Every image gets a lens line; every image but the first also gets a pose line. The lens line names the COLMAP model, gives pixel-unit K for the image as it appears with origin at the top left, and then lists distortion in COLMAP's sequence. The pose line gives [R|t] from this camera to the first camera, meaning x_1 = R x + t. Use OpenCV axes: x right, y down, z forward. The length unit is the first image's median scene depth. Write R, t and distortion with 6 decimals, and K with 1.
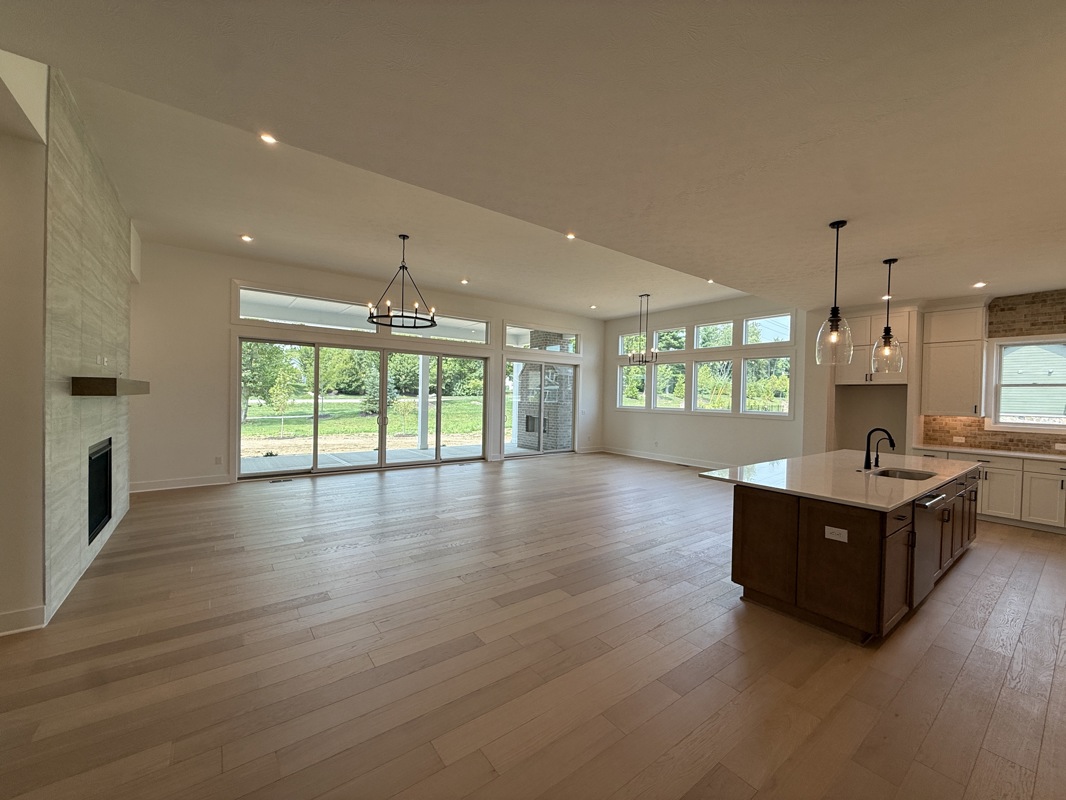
lens RADIAL K [[423.7, 0, 530.9], [0, 423.7, 398.3], [0, 0, 1]] dist [0.002607, 0.000358]
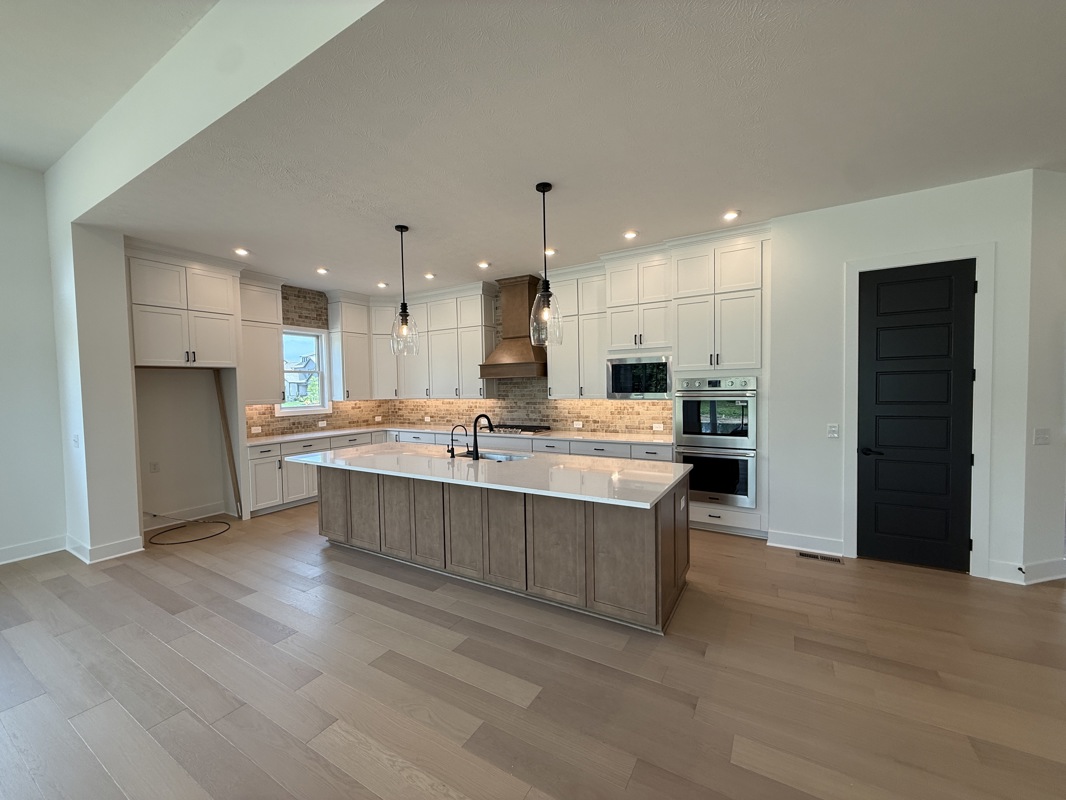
lens RADIAL K [[423.7, 0, 532.9], [0, 423.7, 400.9], [0, 0, 1]] dist [0.002607, 0.000358]
pose [[-0.379607, -0.046957, 0.923955, -0.034547], [0.017207, 0.998180, 0.057799, -0.004447], [-0.924988, 0.037840, -0.378108, 0.428421]]
